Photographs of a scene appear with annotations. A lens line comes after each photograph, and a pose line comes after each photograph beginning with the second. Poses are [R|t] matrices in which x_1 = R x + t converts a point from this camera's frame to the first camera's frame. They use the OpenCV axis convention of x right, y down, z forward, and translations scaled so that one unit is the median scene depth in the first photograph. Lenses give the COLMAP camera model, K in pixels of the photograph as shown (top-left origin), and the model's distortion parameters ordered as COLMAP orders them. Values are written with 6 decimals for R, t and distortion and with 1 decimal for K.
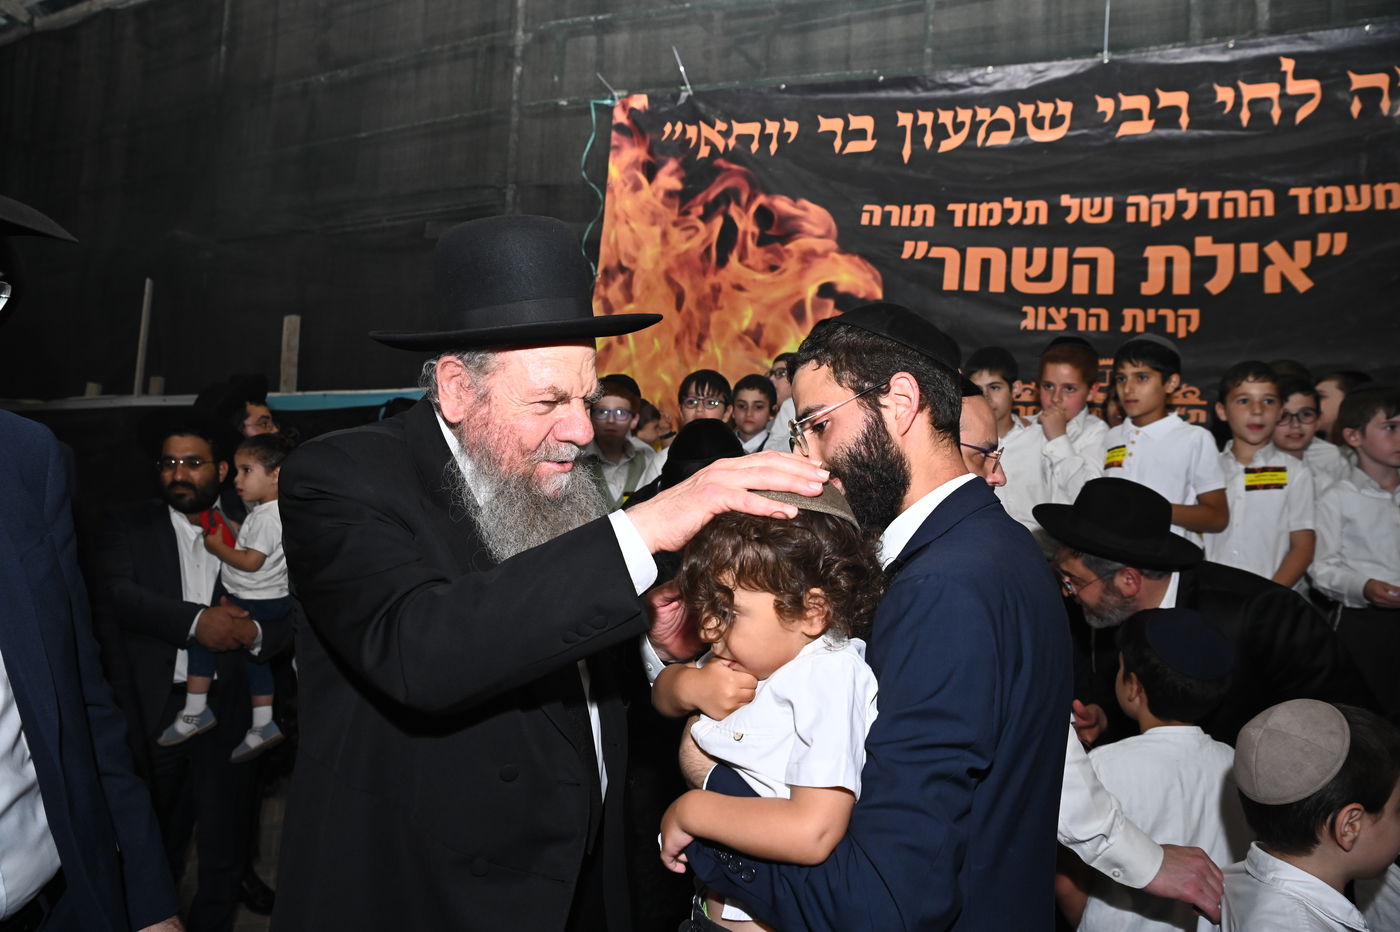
lens RADIAL K [[952.3, 0, 697.2], [0, 952.3, 458.9], [0, 0, 1]] dist [-0.071615, 0.014616]
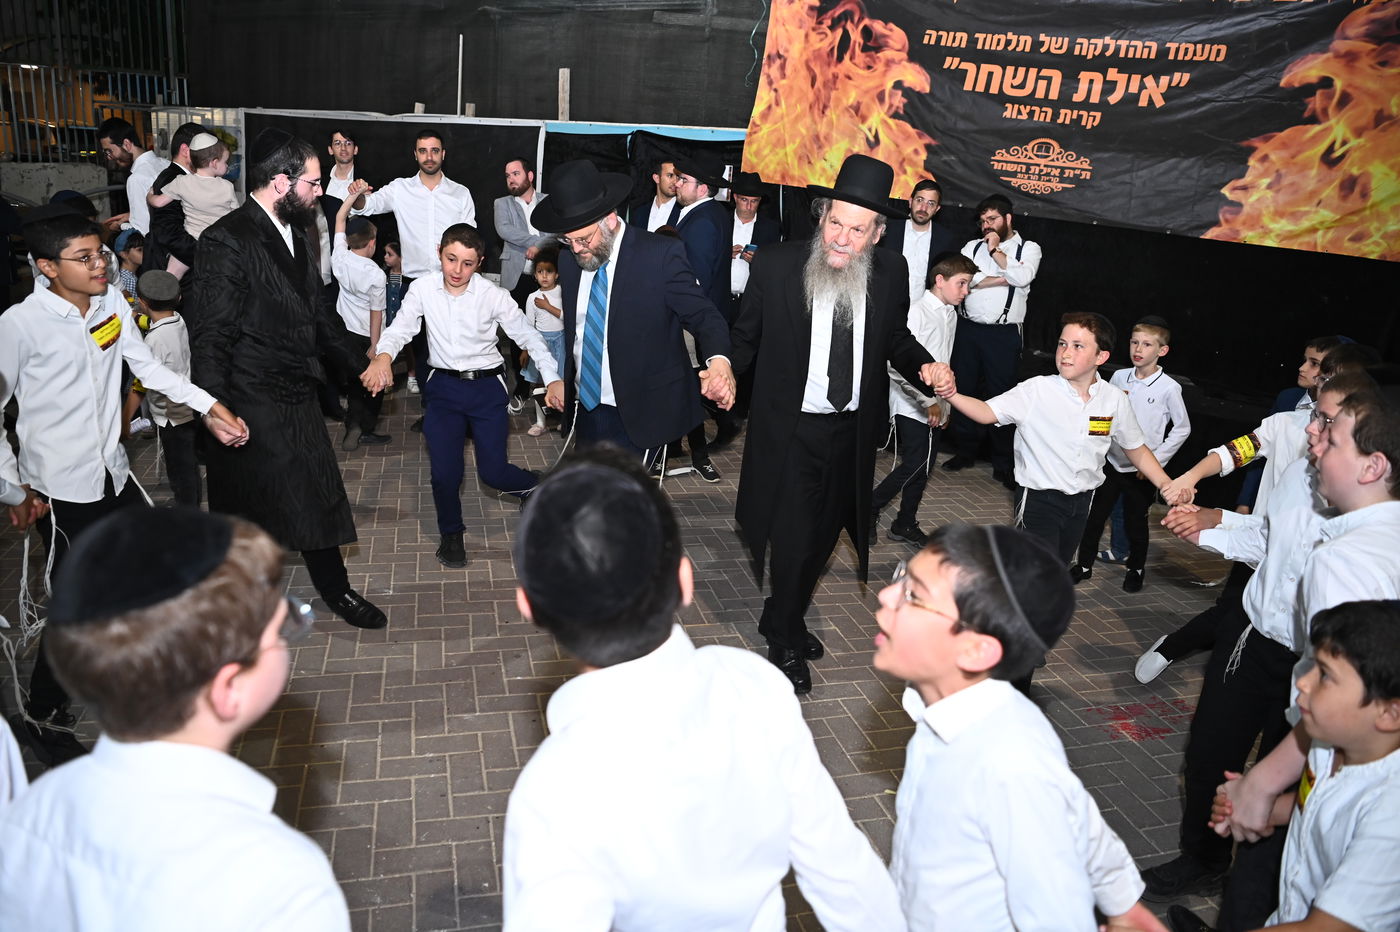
lens RADIAL K [[961.4, 0, 695.5], [0, 961.4, 466.9], [0, 0, 1]] dist [-0.073672, 0.015955]
pose [[0.991592, 0.067217, -0.110576, 0.006746], [-0.024662, 0.937010, 0.348430, -0.115485], [0.127032, -0.342773, 0.930790, -0.890779]]
